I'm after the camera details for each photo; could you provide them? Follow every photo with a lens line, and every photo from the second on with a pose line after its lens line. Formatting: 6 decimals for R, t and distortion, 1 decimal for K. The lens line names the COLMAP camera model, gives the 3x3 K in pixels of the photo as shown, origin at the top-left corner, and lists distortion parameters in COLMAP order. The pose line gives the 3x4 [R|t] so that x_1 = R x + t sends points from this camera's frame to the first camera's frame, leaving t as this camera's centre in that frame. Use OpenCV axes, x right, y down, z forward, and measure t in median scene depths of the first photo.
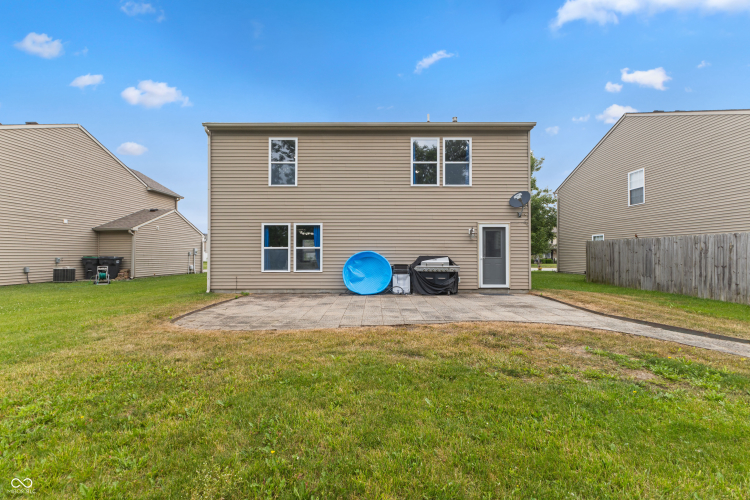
lens RADIAL K [[325.5, 0, 374.7], [0, 325.5, 252.5], [0, 0, 1]] dist [0.017253, -0.005053]
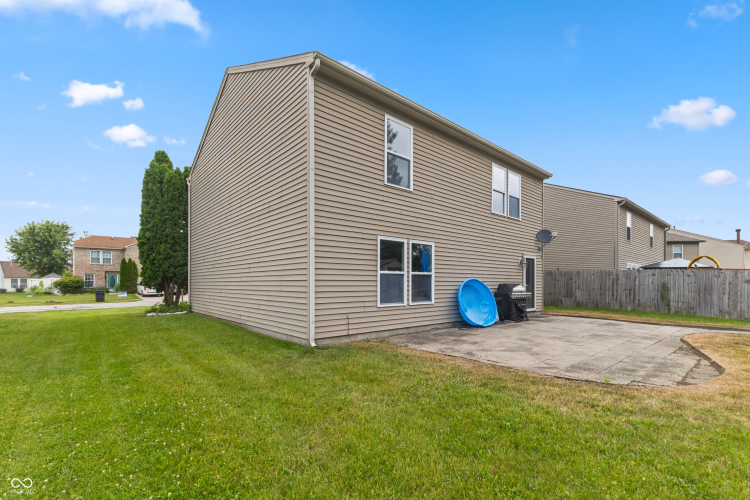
lens RADIAL K [[325.5, 0, 366.6], [0, 325.5, 284.1], [0, 0, 1]] dist [0.017253, -0.005053]
pose [[0.763111, -0.002824, 0.646261, -0.809507], [-0.007587, 0.999882, 0.013328, 0.002518], [-0.646223, -0.015074, 0.763000, 0.490507]]
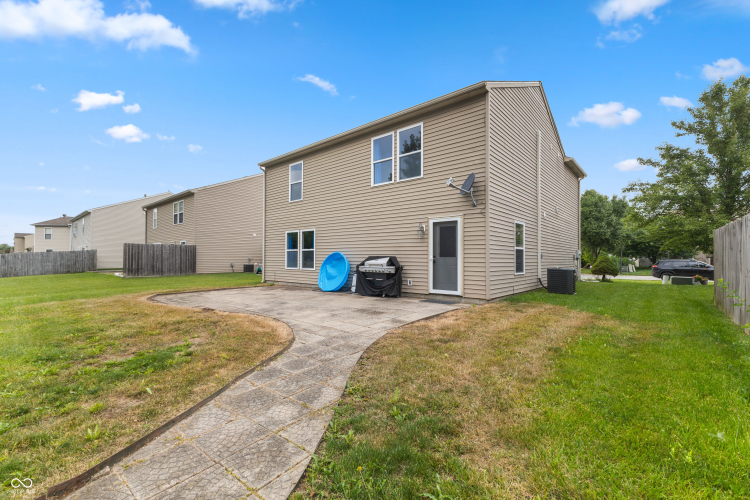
lens RADIAL K [[325.5, 0, 372.3], [0, 325.5, 251.2], [0, 0, 1]] dist [0.017253, -0.005053]
pose [[0.751520, -0.012038, -0.659600, 0.775301], [0.012922, 0.999910, -0.003526, -0.001409], [0.659584, -0.005874, 0.751608, 0.247838]]
